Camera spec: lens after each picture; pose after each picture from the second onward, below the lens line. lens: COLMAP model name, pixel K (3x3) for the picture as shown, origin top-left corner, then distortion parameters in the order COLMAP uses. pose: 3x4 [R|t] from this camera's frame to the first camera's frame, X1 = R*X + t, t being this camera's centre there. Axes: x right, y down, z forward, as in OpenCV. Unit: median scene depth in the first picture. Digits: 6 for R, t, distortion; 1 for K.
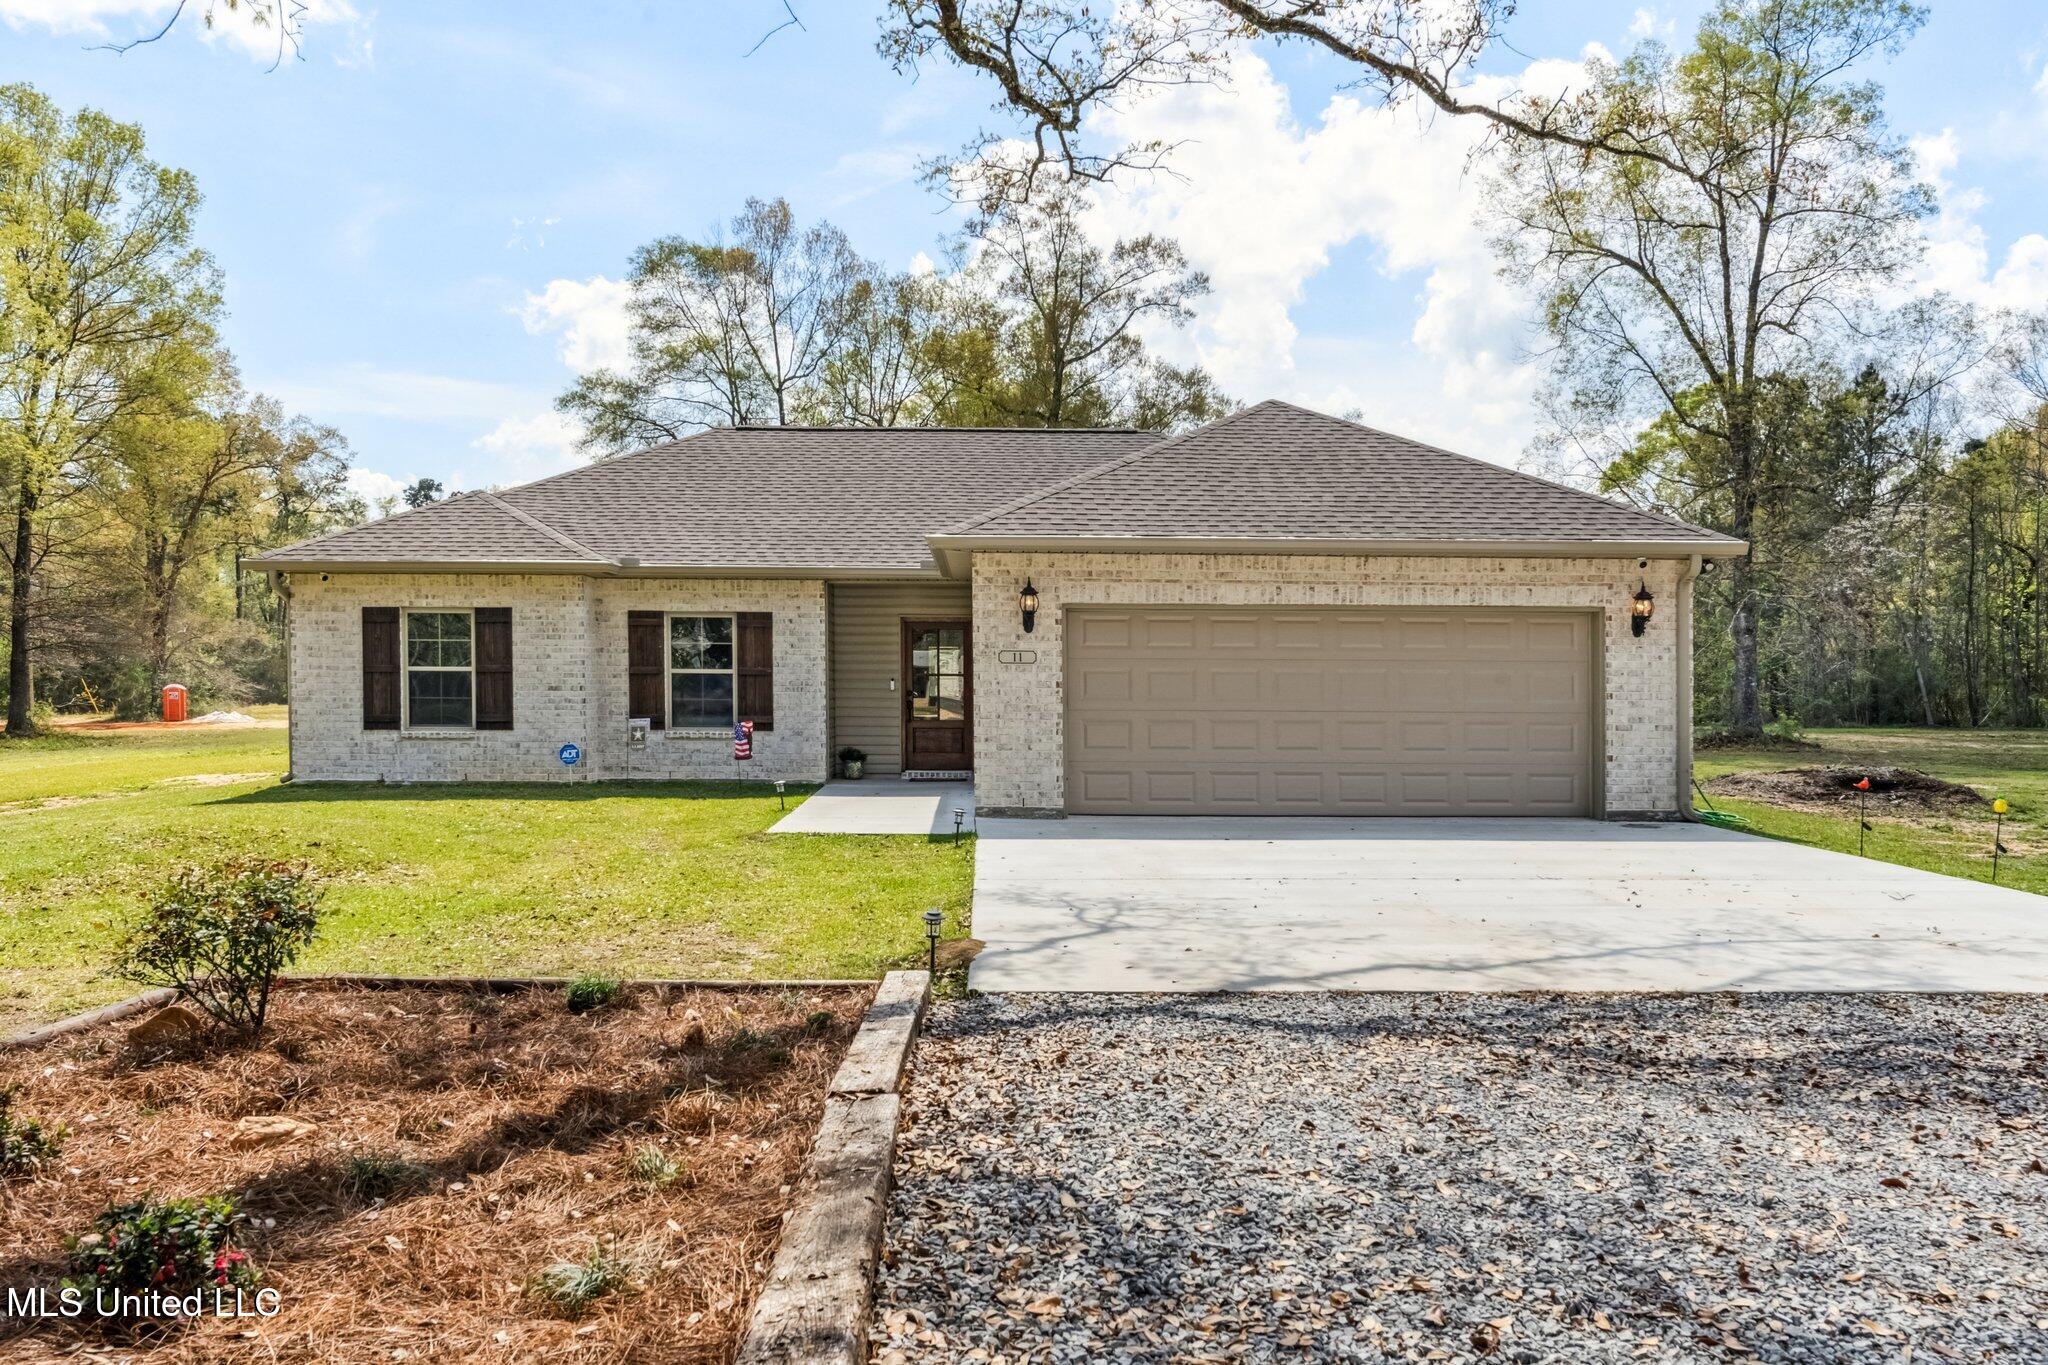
lens RADIAL K [[1714.3, 0, 1023.0], [0, 1714.3, 680.4], [0, 0, 1]] dist [-0.010854, -0.002423]
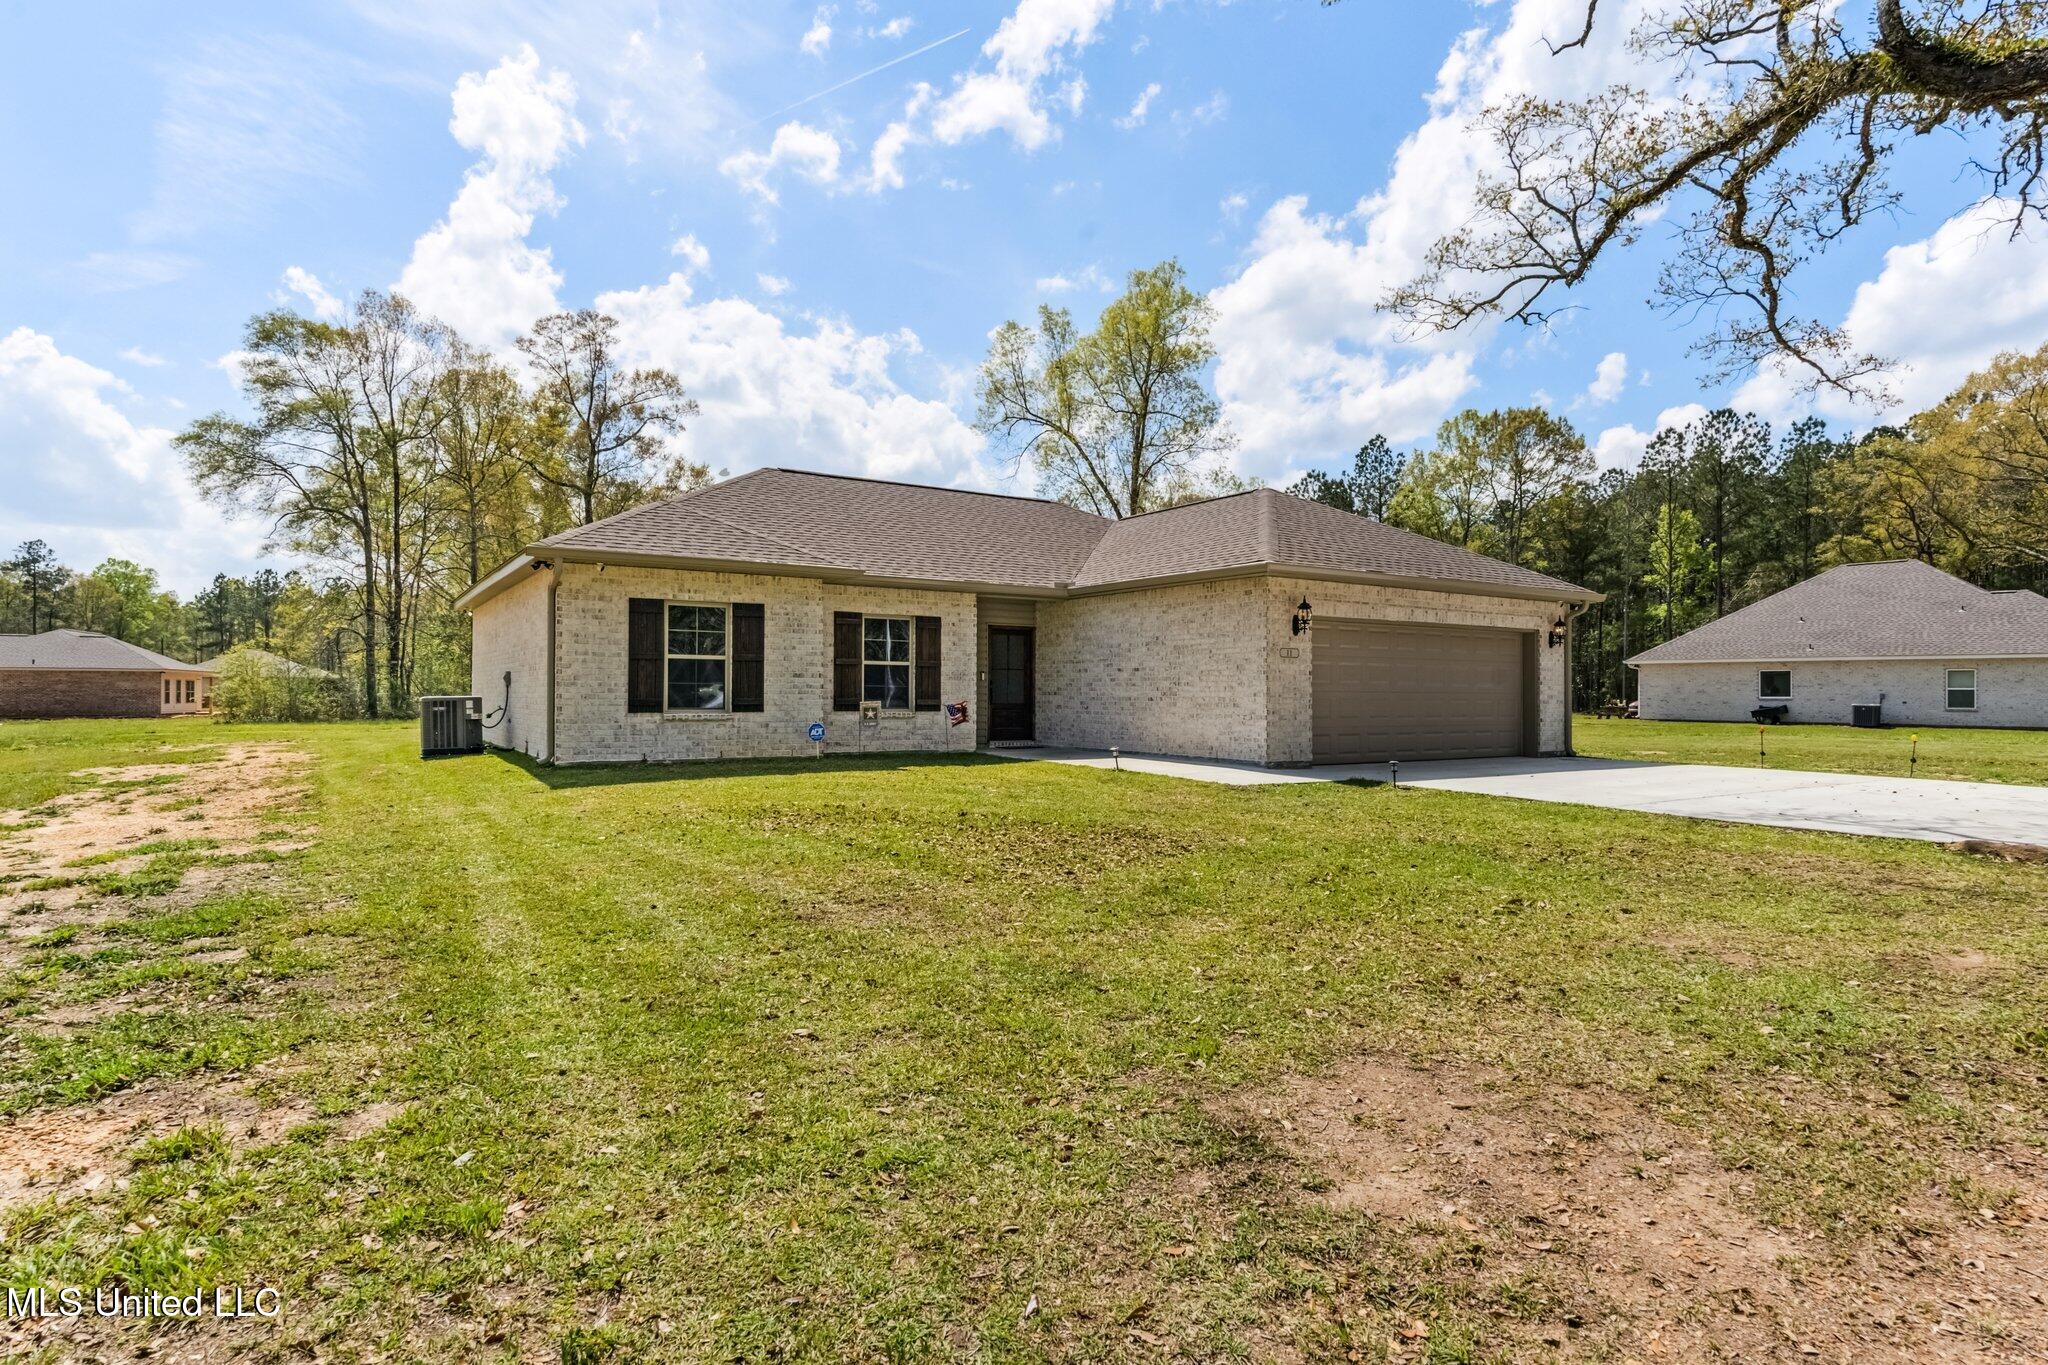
lens RADIAL K [[1096.1, 0, 1023.4], [0, 1096.1, 691.5], [0, 0, 1]] dist [-0.028631, -0.001760]
pose [[0.854581, 0.000945, 0.519317, -0.526548], [-0.002663, 0.999993, 0.002563, 0.013099], [-0.519311, -0.003574, 0.854578, 0.288551]]
